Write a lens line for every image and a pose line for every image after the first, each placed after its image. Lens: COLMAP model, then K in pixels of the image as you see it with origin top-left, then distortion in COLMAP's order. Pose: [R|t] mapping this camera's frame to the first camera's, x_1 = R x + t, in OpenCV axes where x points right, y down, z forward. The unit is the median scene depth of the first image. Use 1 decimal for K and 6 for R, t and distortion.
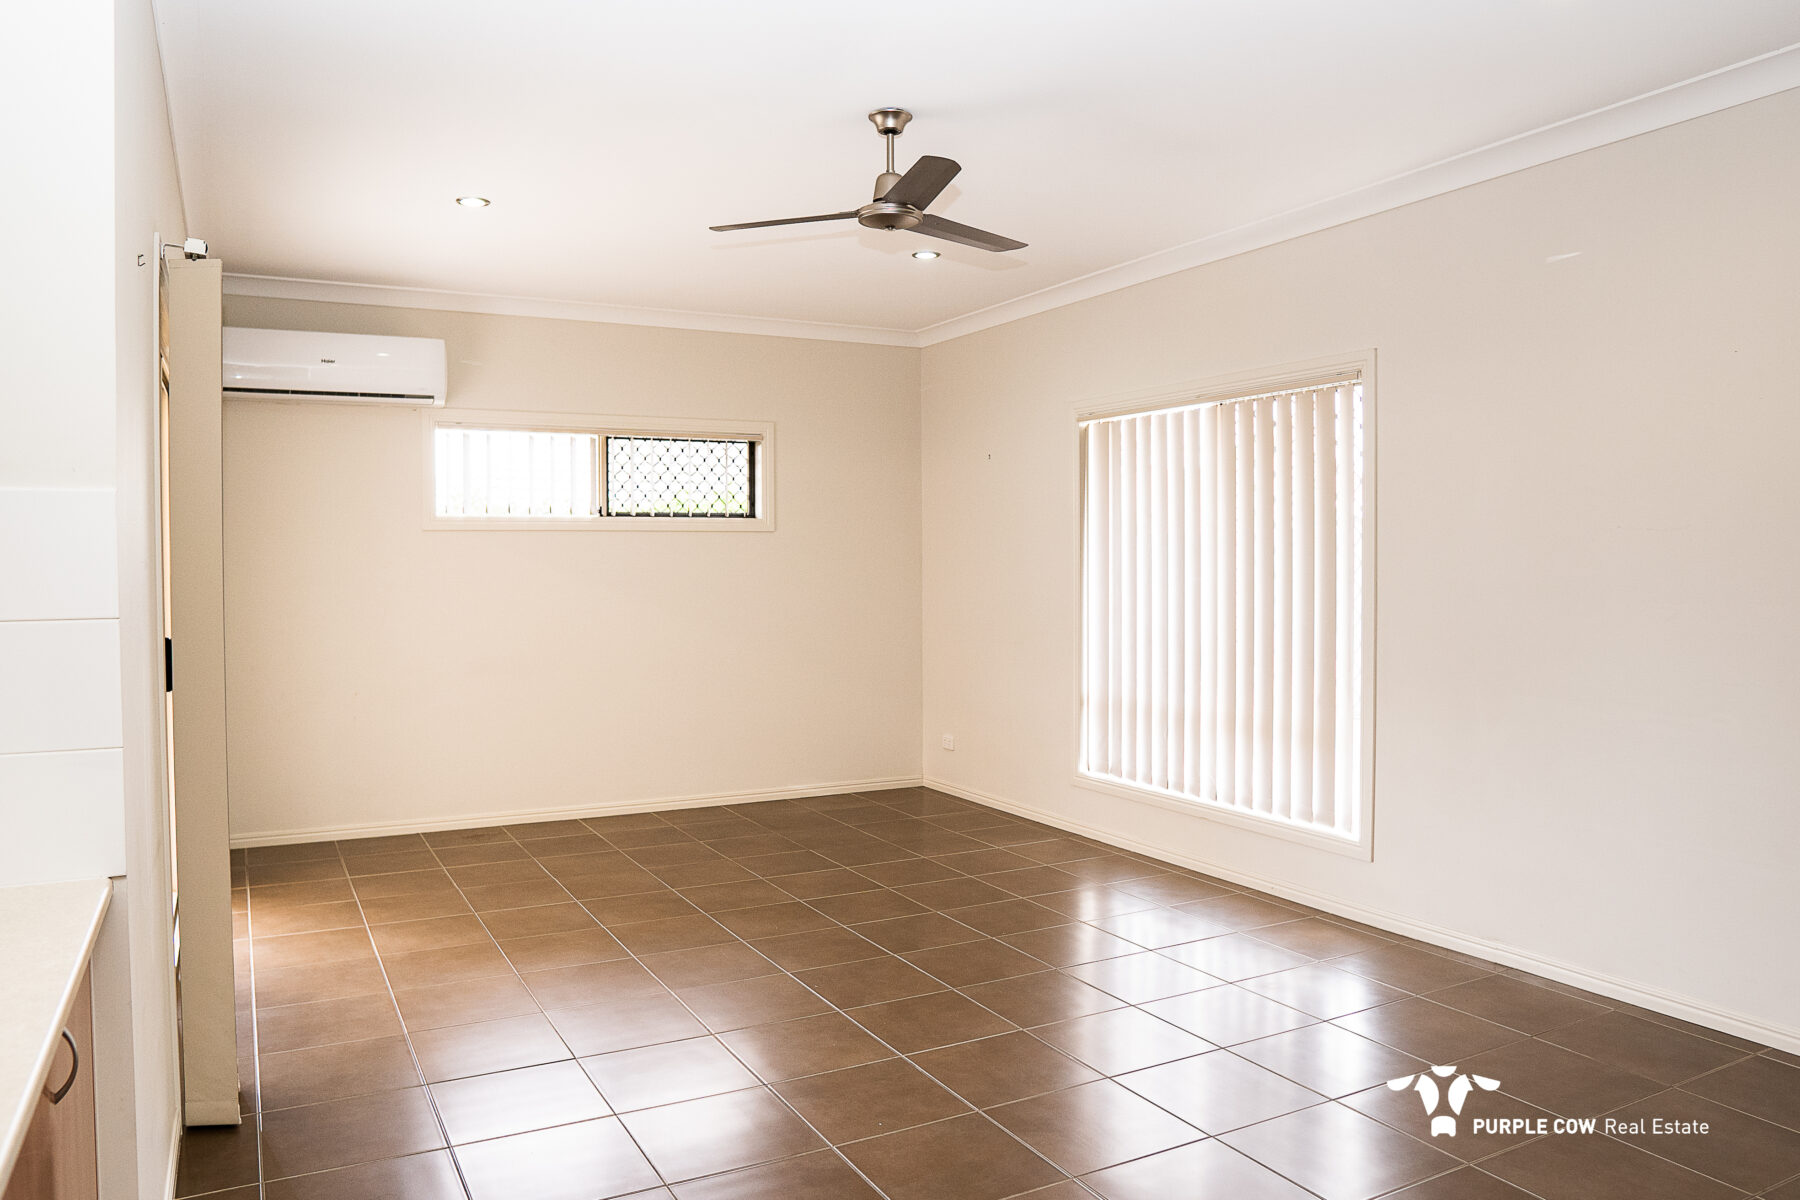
lens RADIAL K [[1277.3, 0, 900.0], [0, 1277.3, 600.0], [0, 0, 1]] dist [-0.100121, 0.066697]
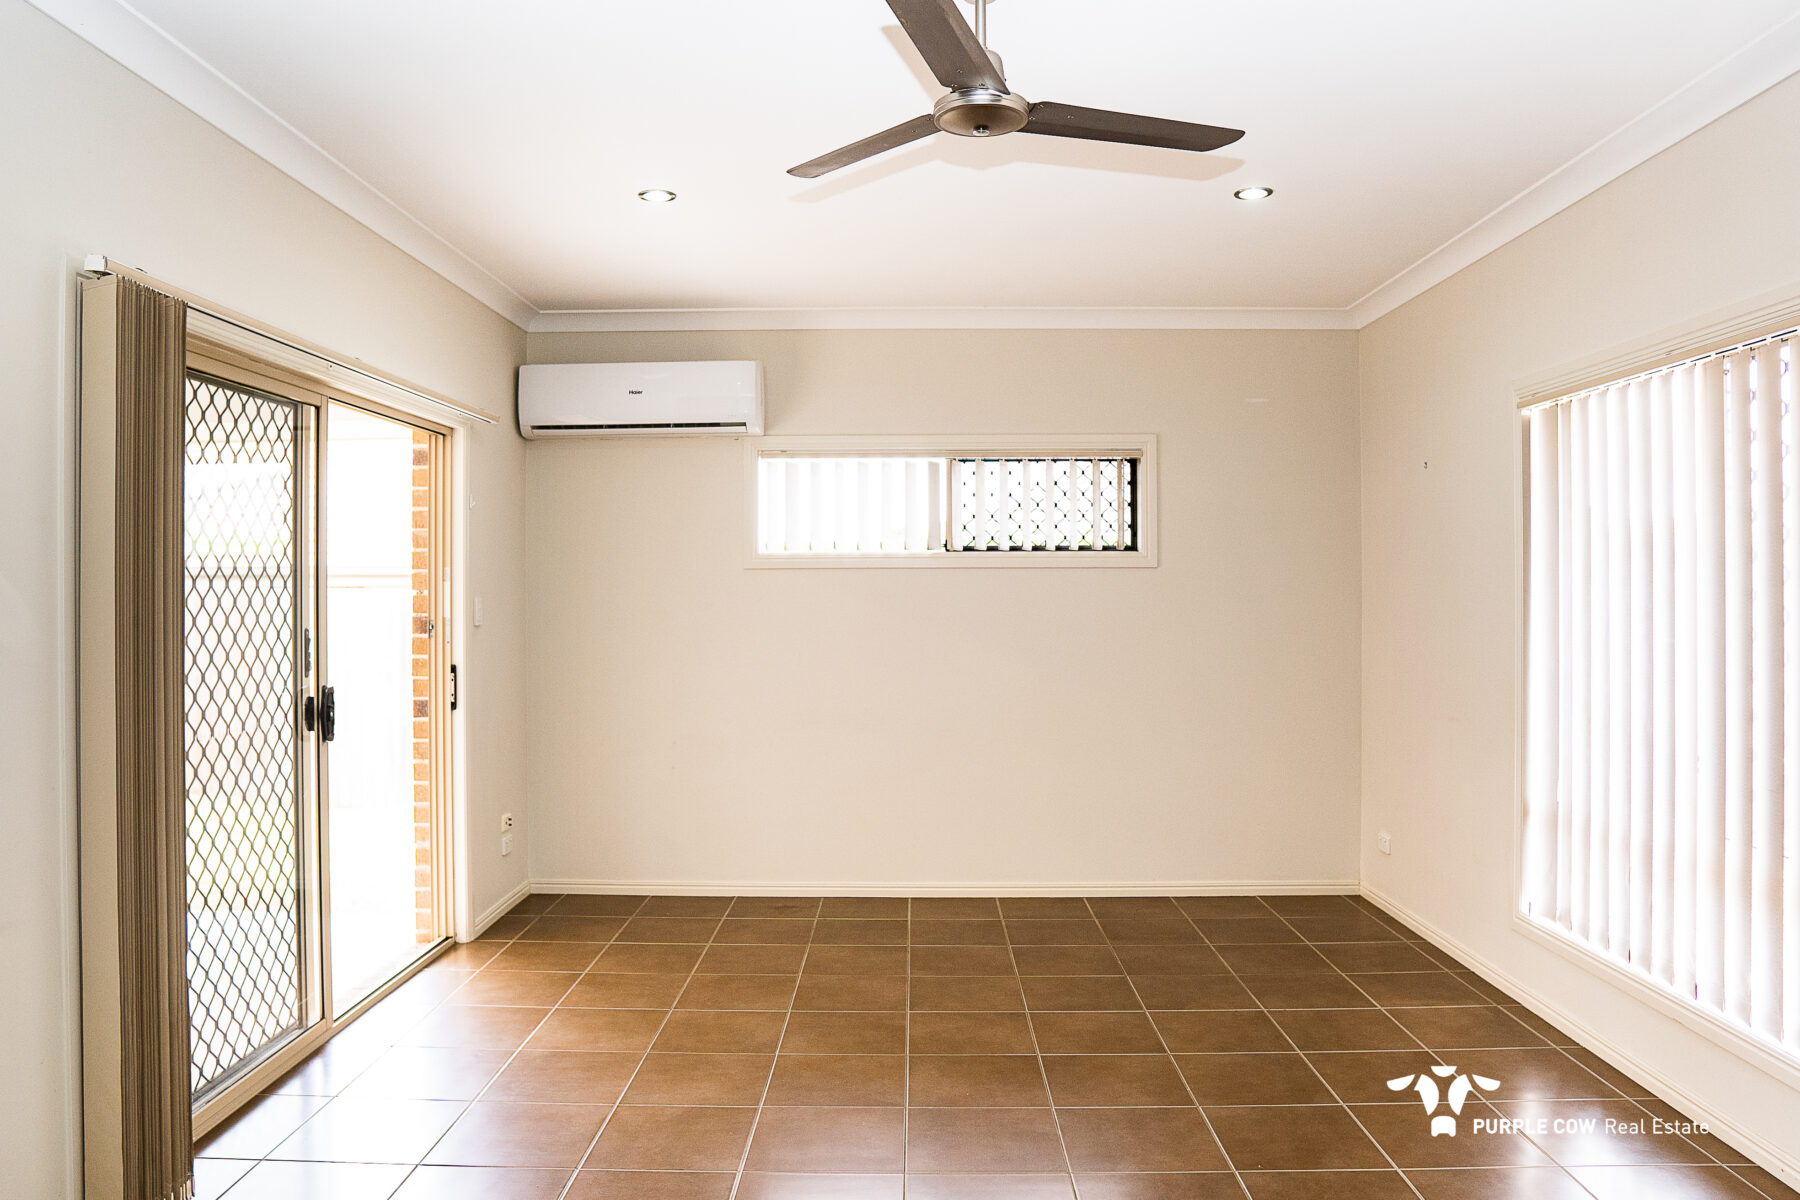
lens RADIAL K [[1277.3, 0, 900.0], [0, 1277.3, 600.0], [0, 0, 1]] dist [-0.100121, 0.066697]
pose [[0.873471, 0.005386, -0.486846, 0.176257], [-0.017128, 0.999660, -0.019670, -0.016025], [0.486575, 0.025520, 0.873266, 0.239647]]
